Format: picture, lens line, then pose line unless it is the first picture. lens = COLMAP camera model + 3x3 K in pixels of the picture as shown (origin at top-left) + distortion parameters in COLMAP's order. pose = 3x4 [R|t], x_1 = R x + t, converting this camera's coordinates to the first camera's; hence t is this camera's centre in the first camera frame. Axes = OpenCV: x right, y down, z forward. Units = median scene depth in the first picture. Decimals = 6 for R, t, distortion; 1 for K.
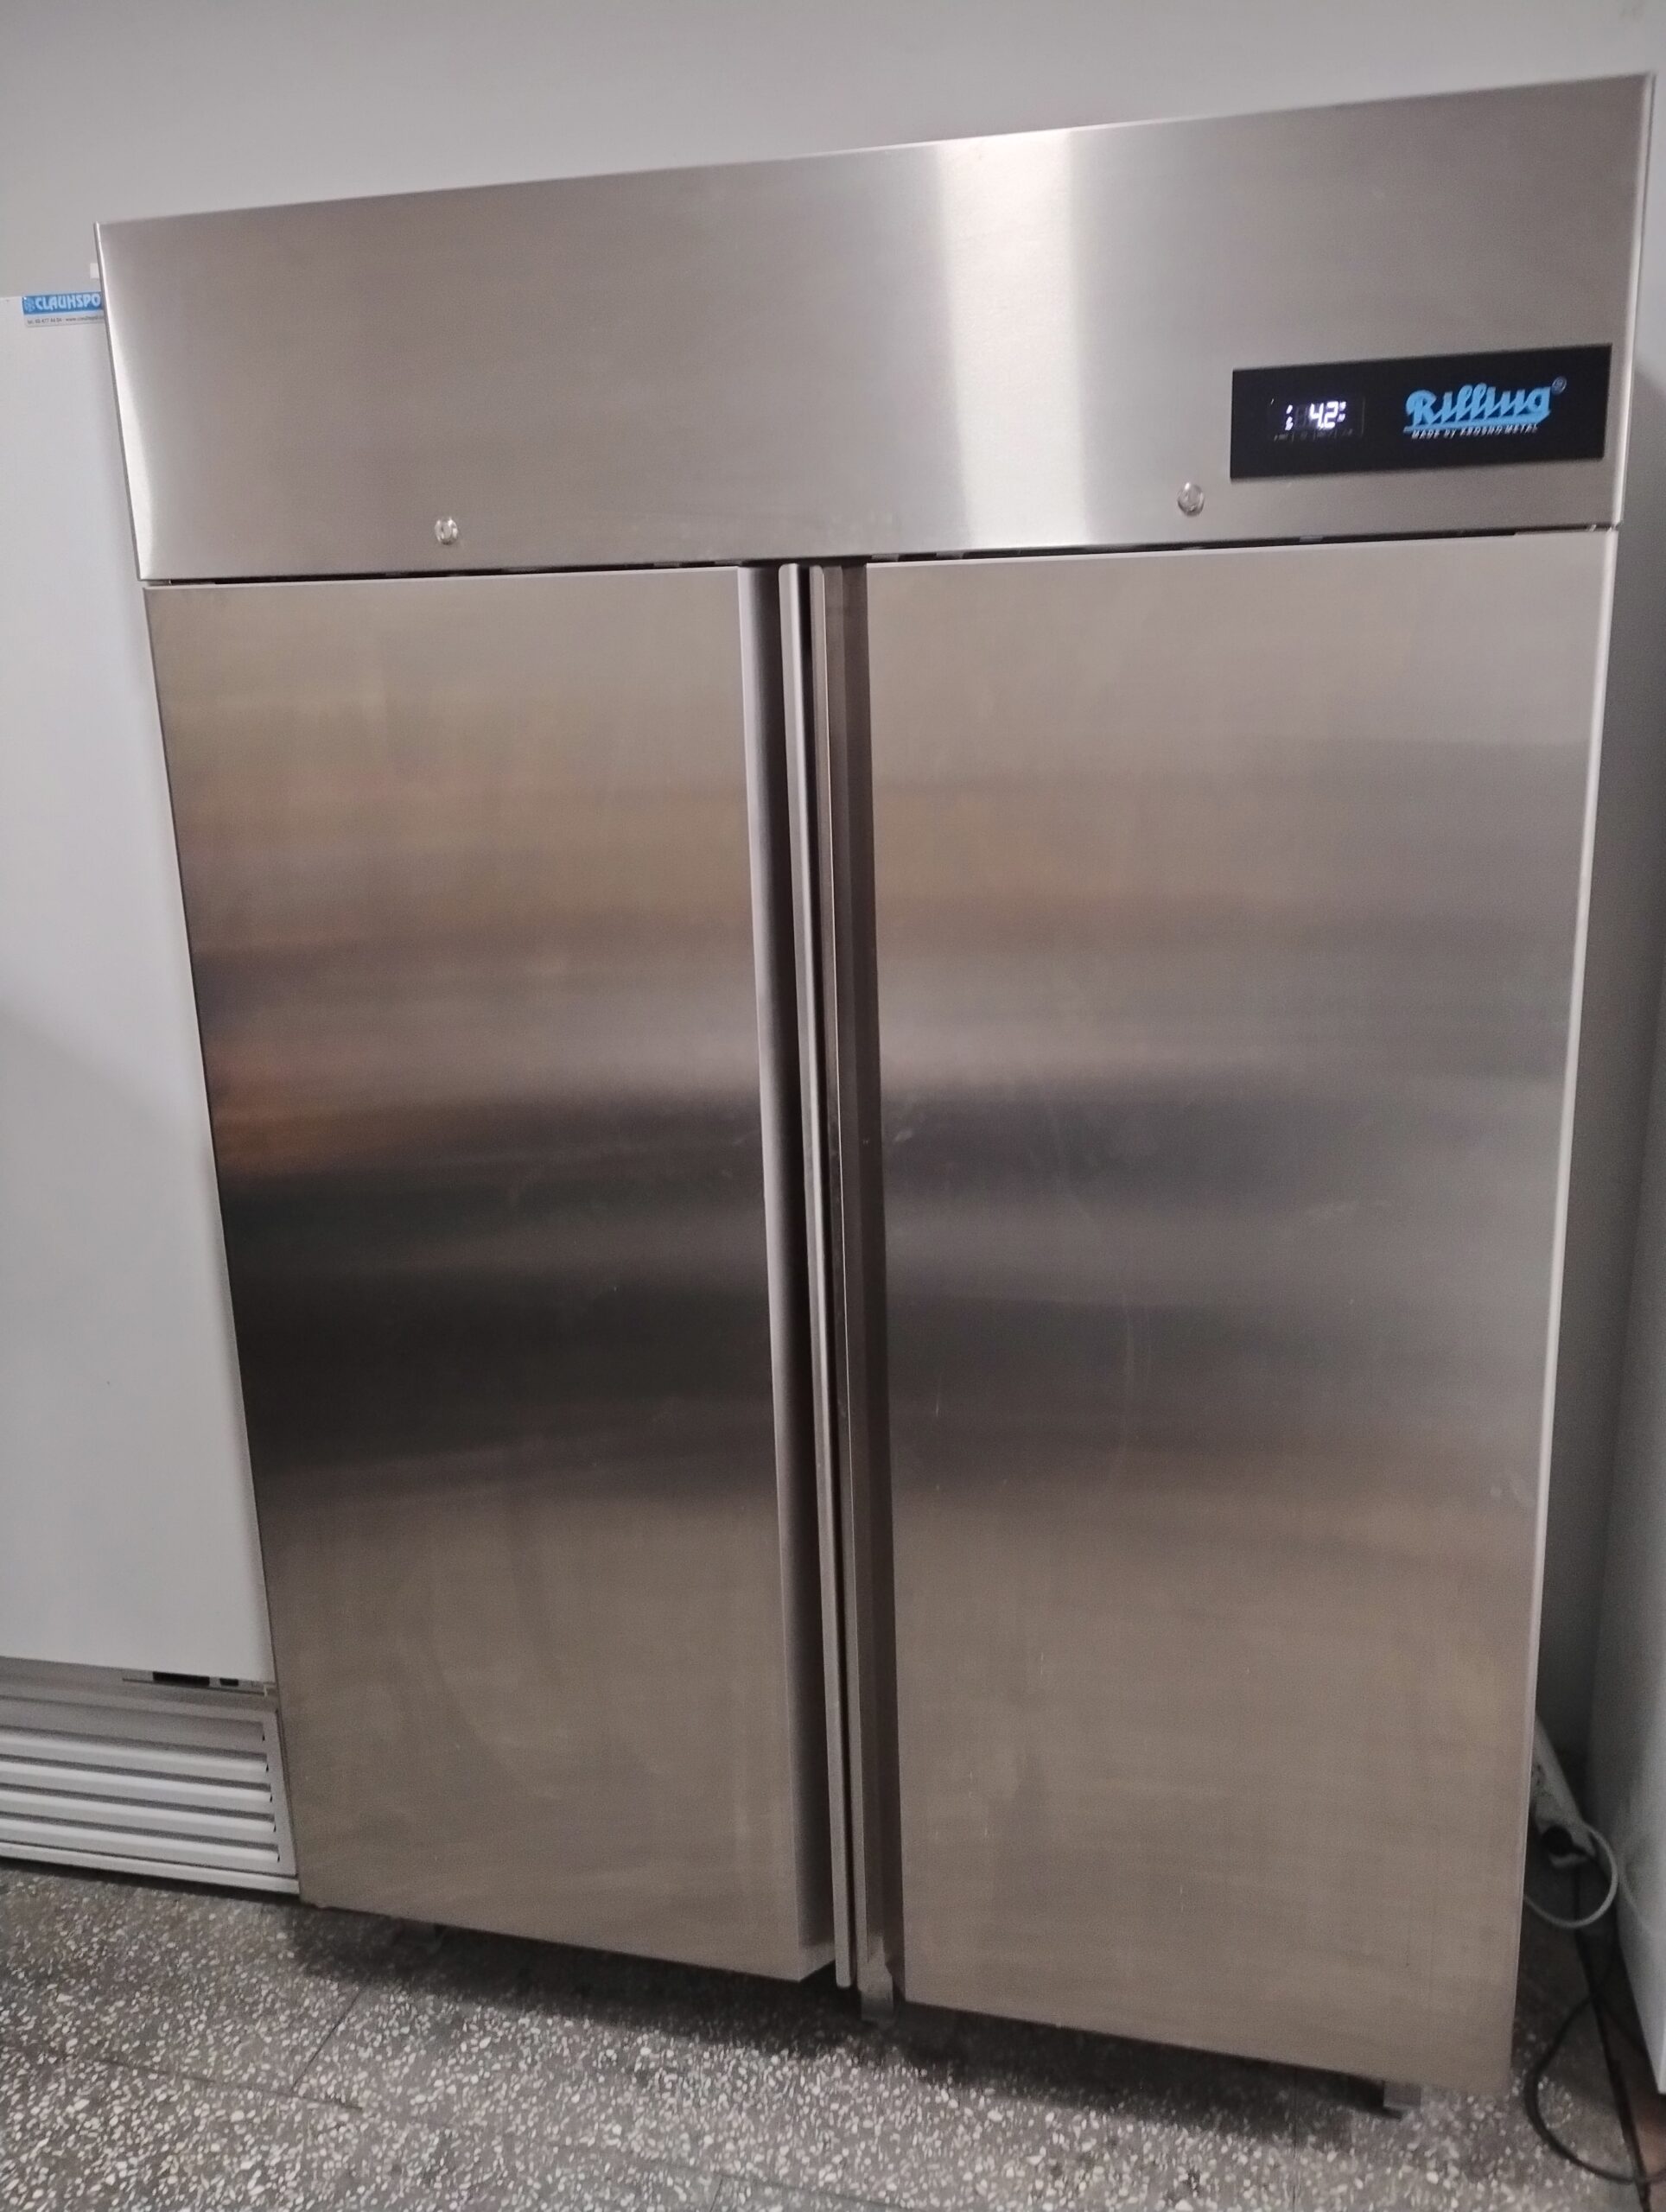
lens RADIAL K [[1846.5, 0, 947.1], [0, 1846.5, 1119.9], [0, 0, 1]] dist [0.009840, -0.010460]
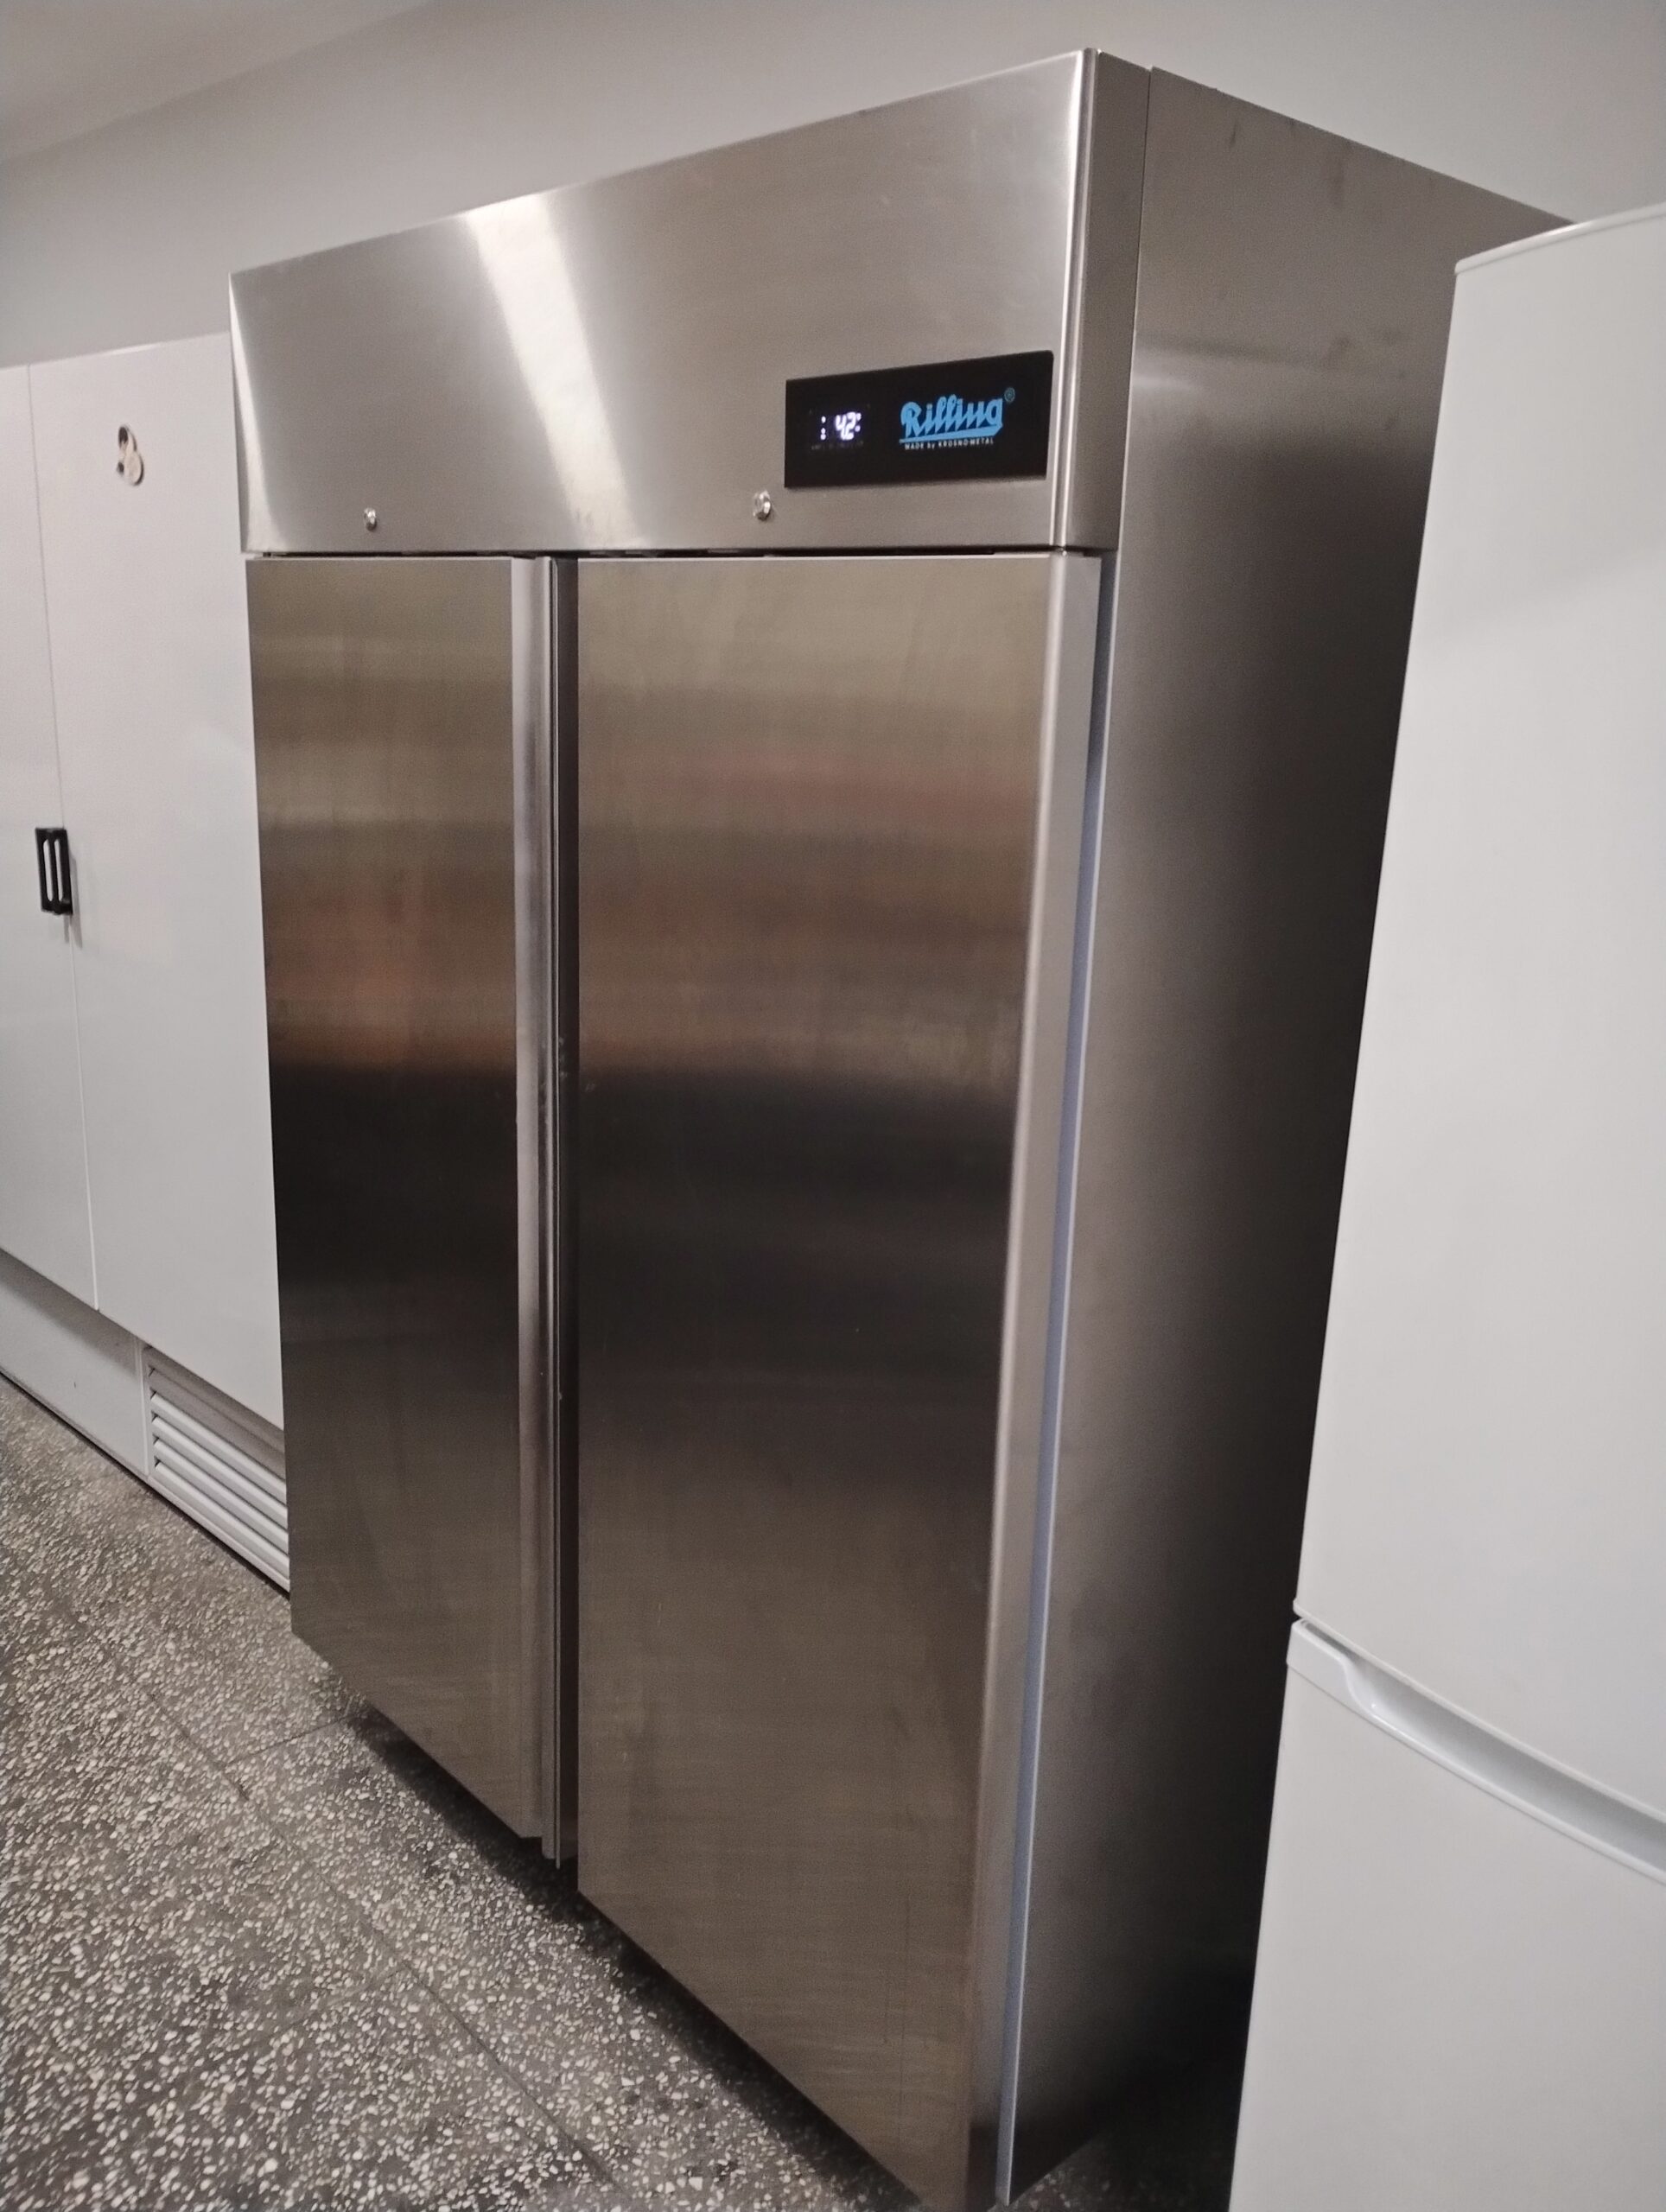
lens RADIAL K [[1923.8, 0, 833.0], [0, 1923.8, 1106.0], [0, 0, 1]] dist [0.012853, 0.003073]
pose [[0.821432, 0.188613, -0.538214, 0.631342], [-0.189108, 0.980417, 0.054960, -0.061180], [0.538040, 0.056635, 0.841014, 0.114797]]
